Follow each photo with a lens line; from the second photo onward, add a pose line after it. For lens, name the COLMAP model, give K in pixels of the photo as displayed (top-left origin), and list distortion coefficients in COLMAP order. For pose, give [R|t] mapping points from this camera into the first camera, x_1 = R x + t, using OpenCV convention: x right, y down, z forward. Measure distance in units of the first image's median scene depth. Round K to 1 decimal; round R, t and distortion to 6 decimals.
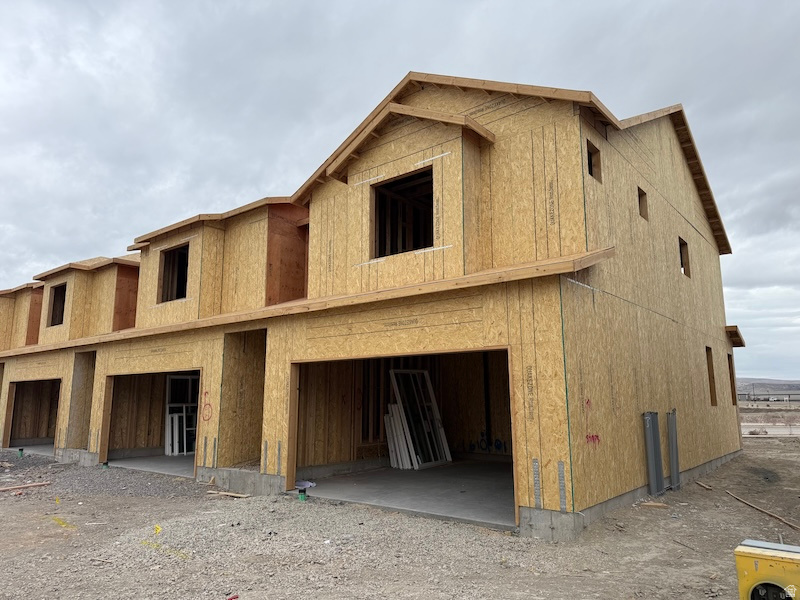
lens RADIAL K [[558.5, 0, 397.0], [0, 558.5, 296.8], [0, 0, 1]] dist [0.095803, -0.131742]
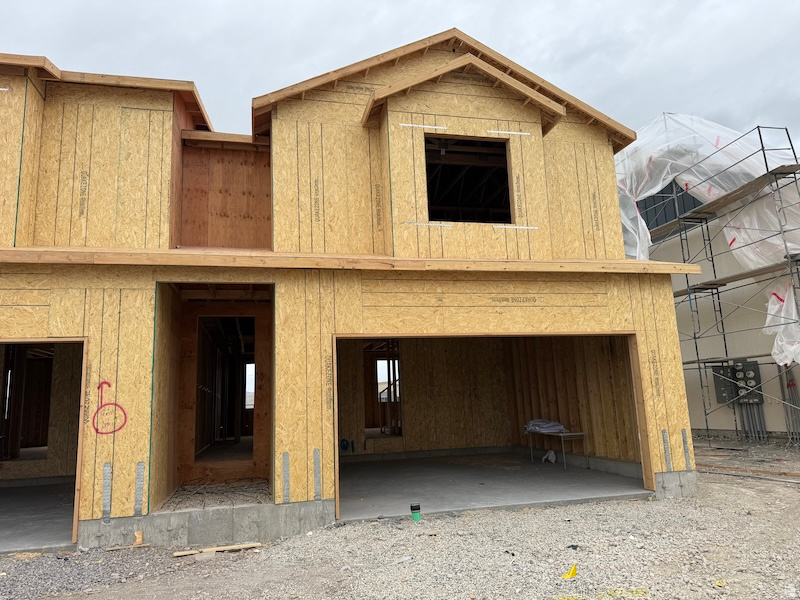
lens RADIAL K [[527.7, 0, 400.0], [0, 527.7, 300.0], [0, 0, 1]] dist [0.076169, -0.106119]
pose [[0.608557, 0.116737, 0.784876, -0.738914], [-0.108082, 0.992096, -0.063756, 0.115954], [-0.786115, -0.046031, 0.616364, 0.582538]]
